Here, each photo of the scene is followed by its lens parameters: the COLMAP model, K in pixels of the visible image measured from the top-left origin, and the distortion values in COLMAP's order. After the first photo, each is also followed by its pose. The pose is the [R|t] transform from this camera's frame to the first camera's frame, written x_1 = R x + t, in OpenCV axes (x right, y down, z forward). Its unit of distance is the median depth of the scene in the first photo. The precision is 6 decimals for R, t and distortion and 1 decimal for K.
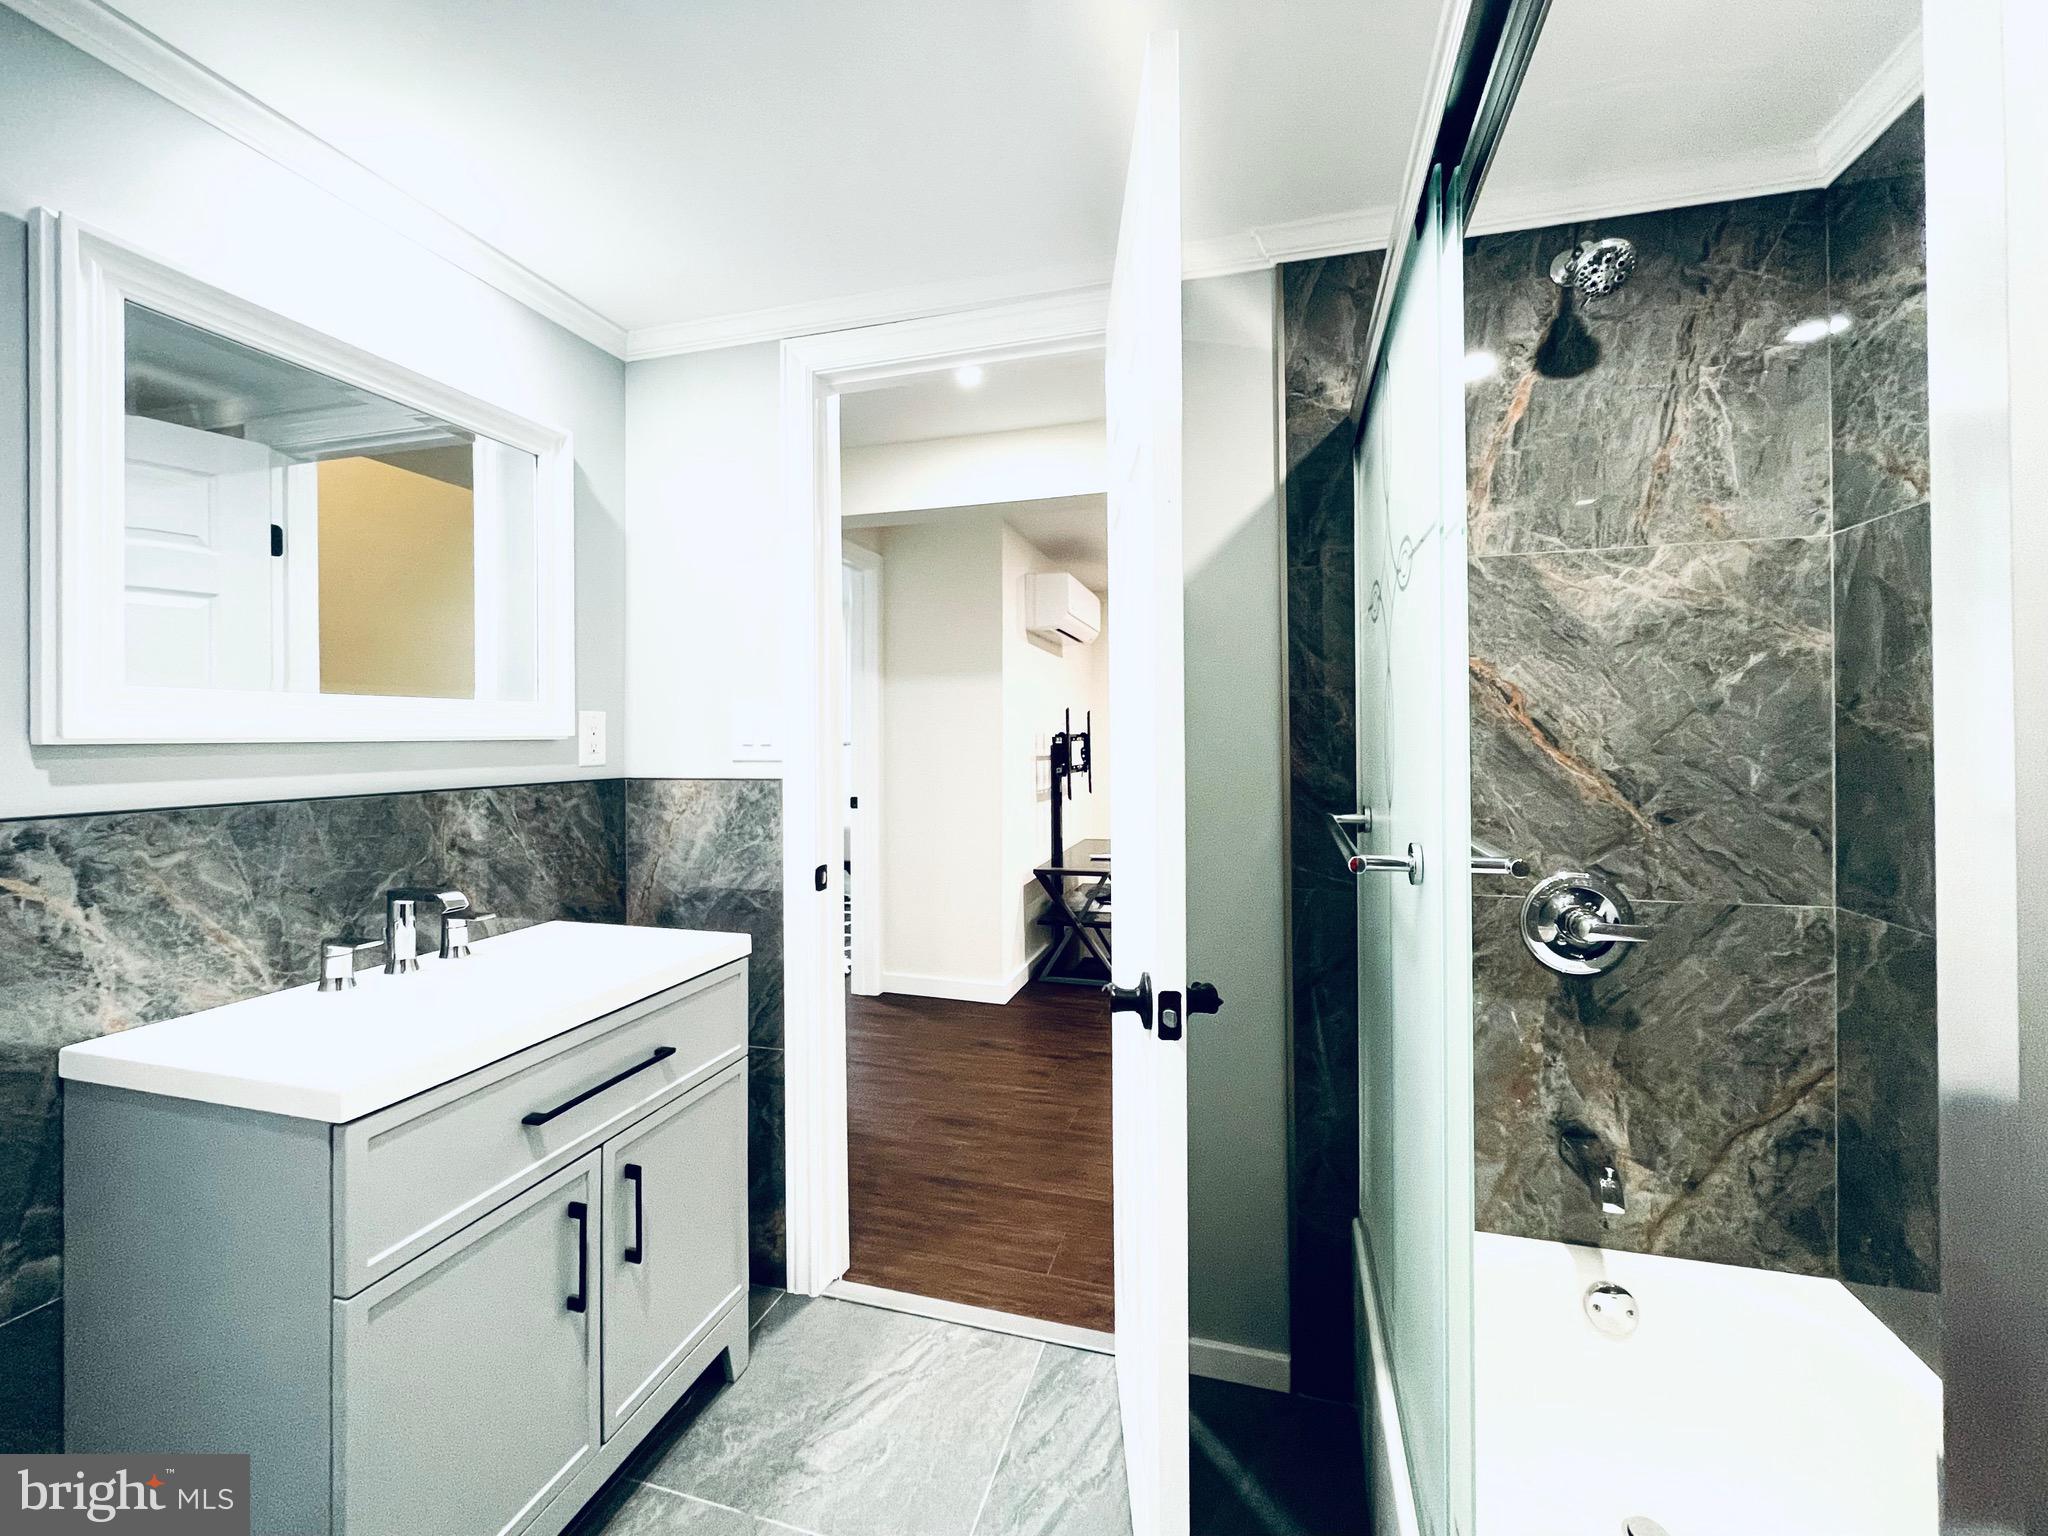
lens RADIAL K [[854.1, 0, 1025.2], [0, 854.1, 731.0], [0, 0, 1]] dist [-0.001750, -0.000120]
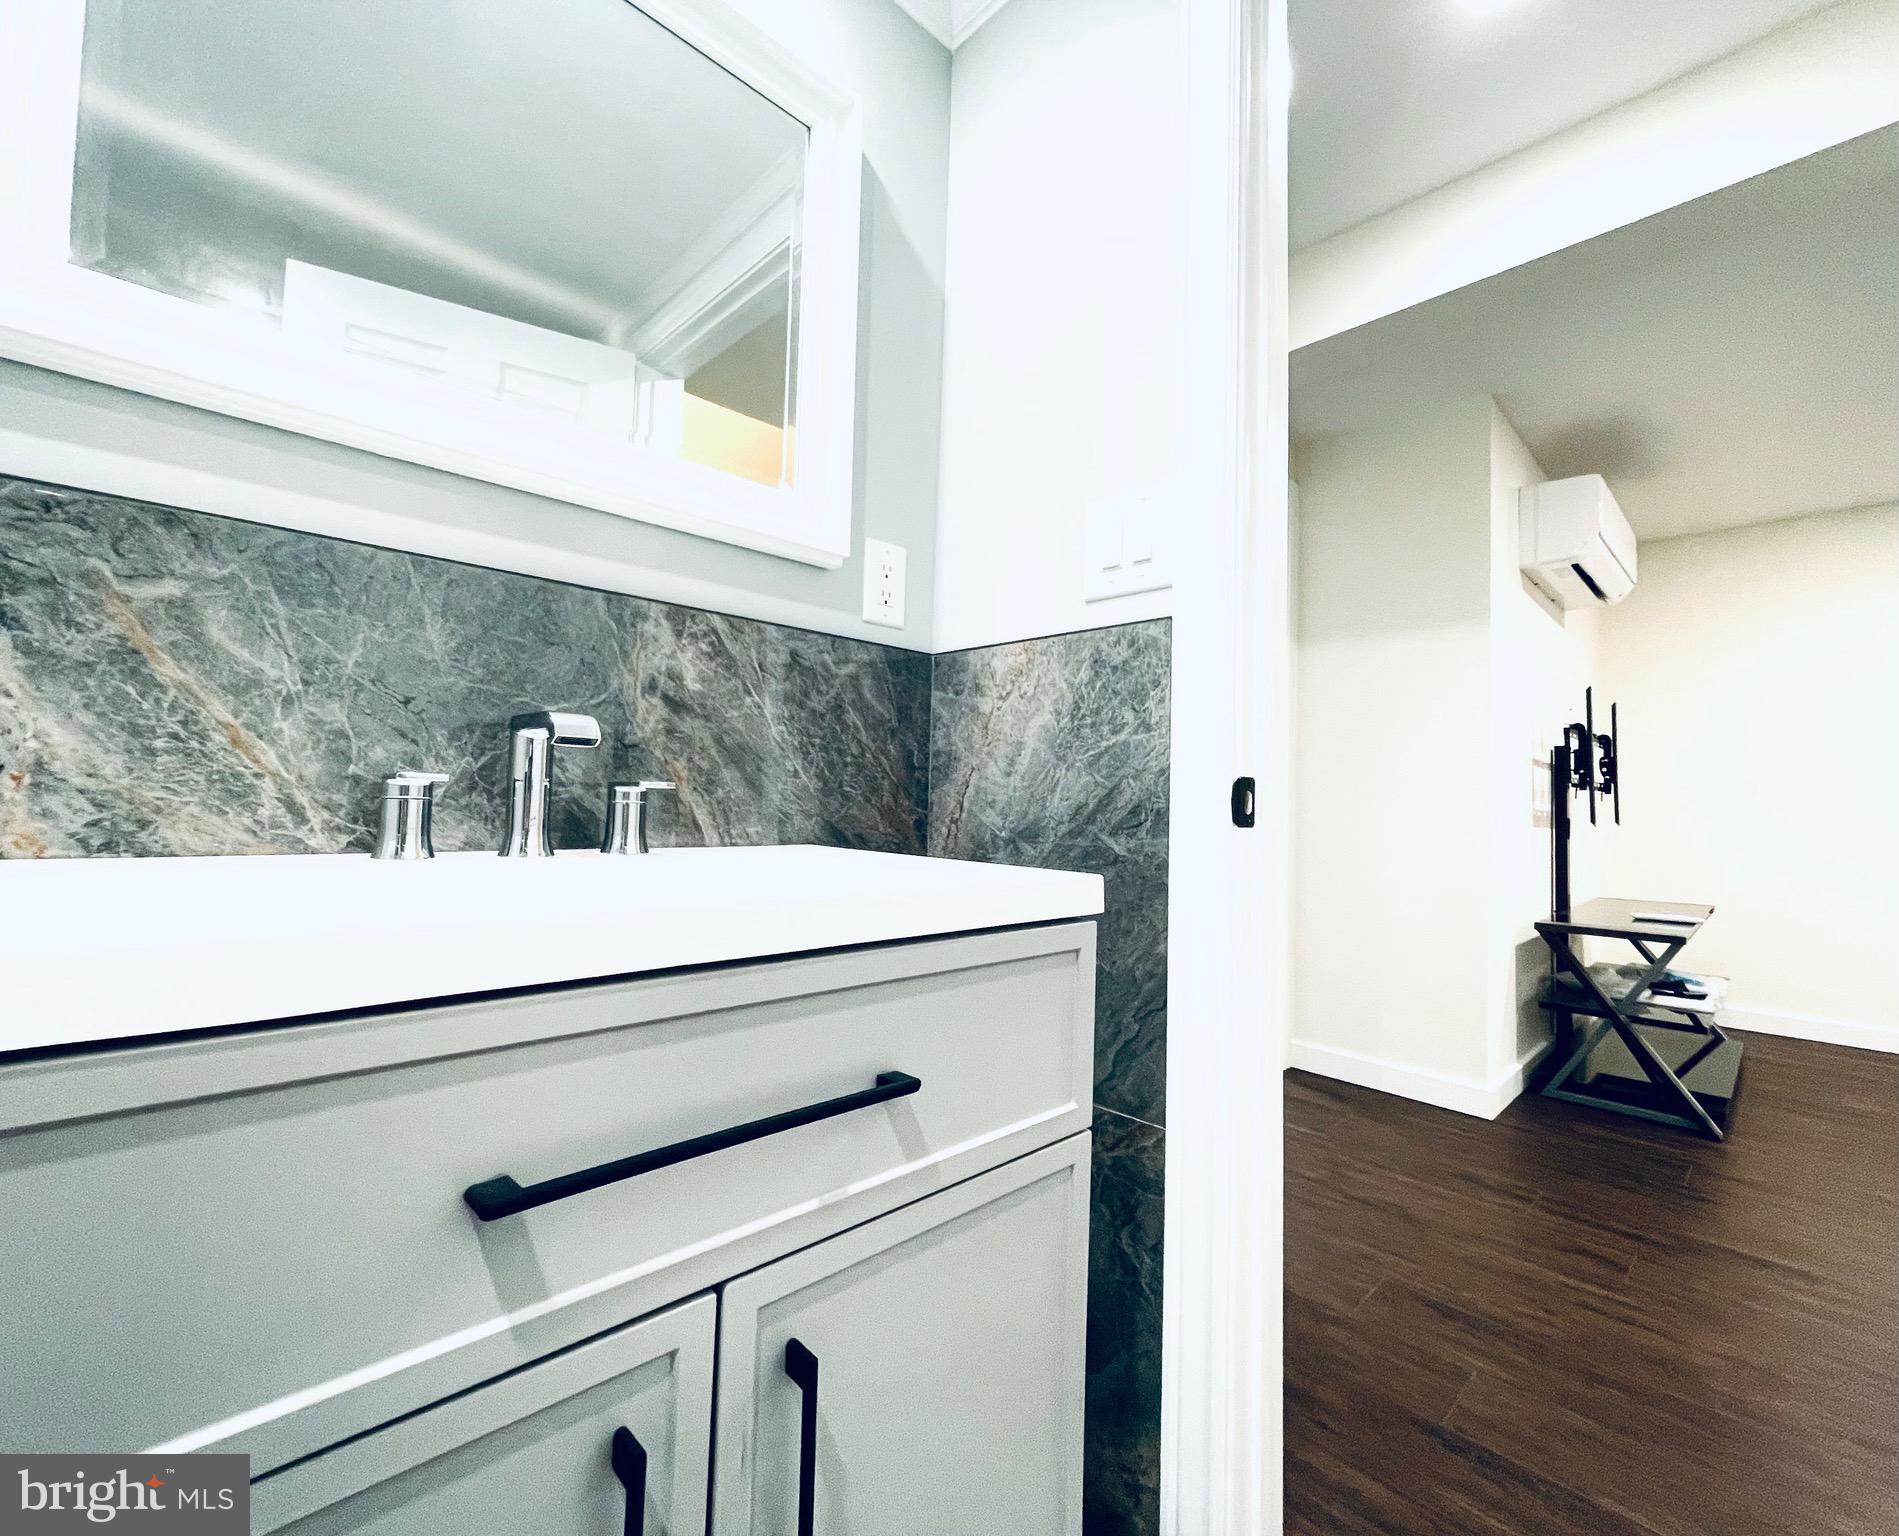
lens RADIAL K [[826.8, 0, 955.3], [0, 826.8, 766.1], [0, 0, 1]] dist [-0.000872, -0.000229]
pose [[0.868731, 0.008129, -0.495218, -0.161494], [-0.029450, 0.998944, -0.035264, 0.193454], [0.494408, 0.045219, 0.868053, 0.543897]]
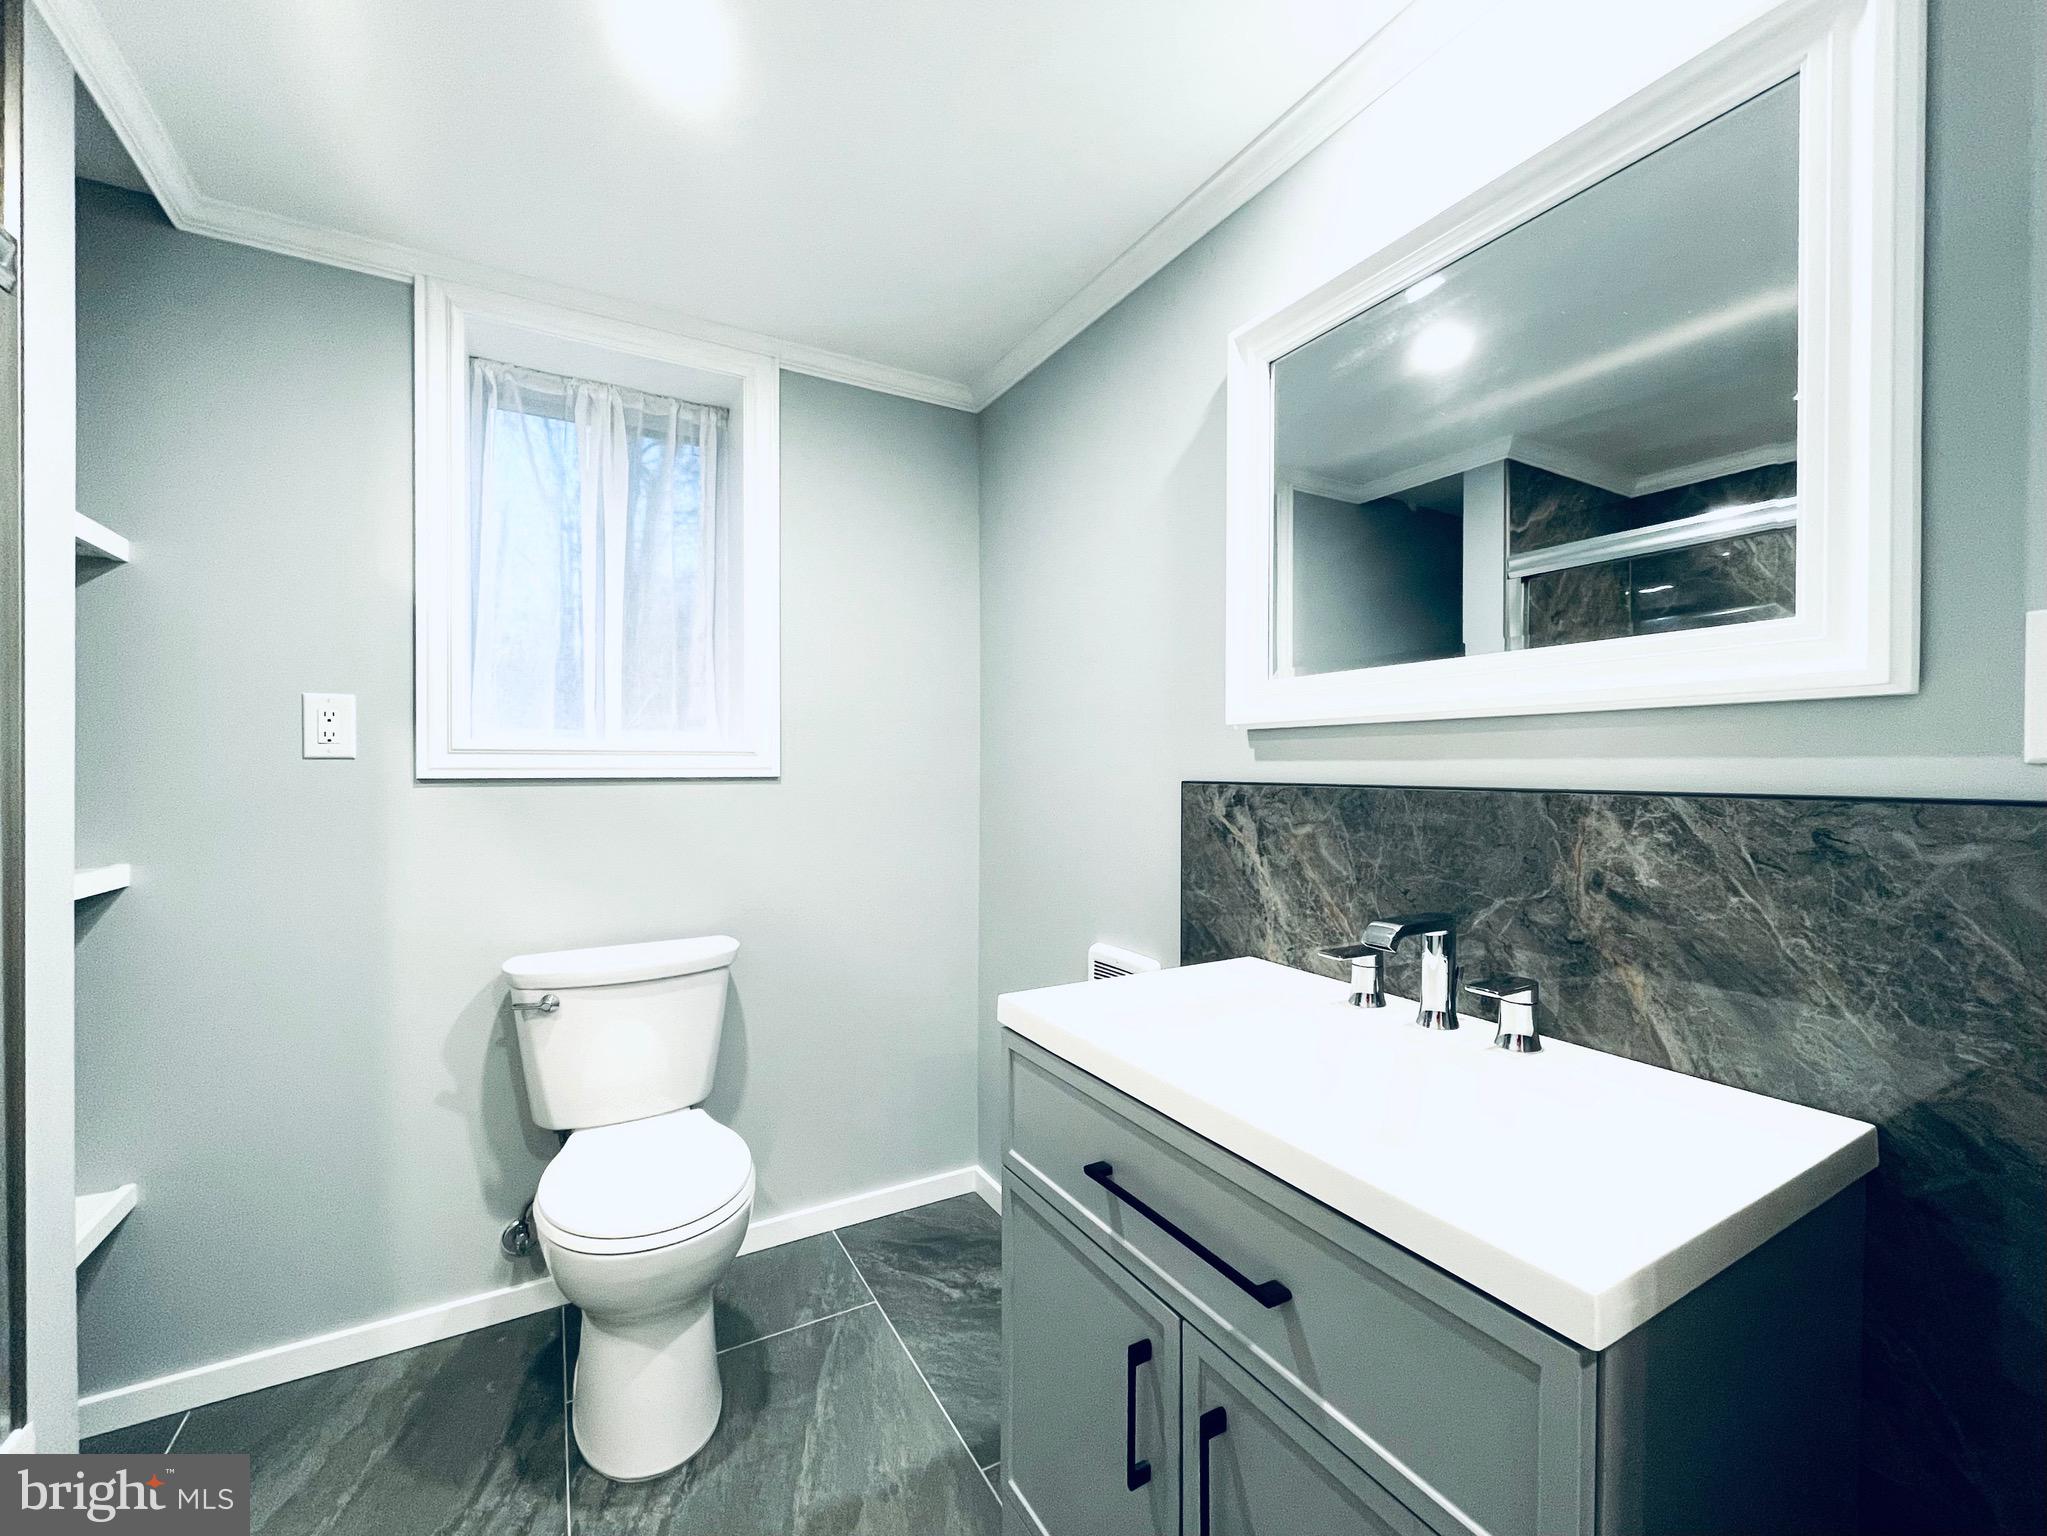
lens RADIAL K [[839.7, 0, 1023.4], [0, 839.7, 767.0], [0, 0, 1]] dist [-0.002393, -0.000107]
pose [[-0.690059, 0.004680, -0.723738, 0.041276], [0.005625, 0.999984, 0.001103, 0.044838], [0.723731, -0.003310, -0.690074, 1.042618]]
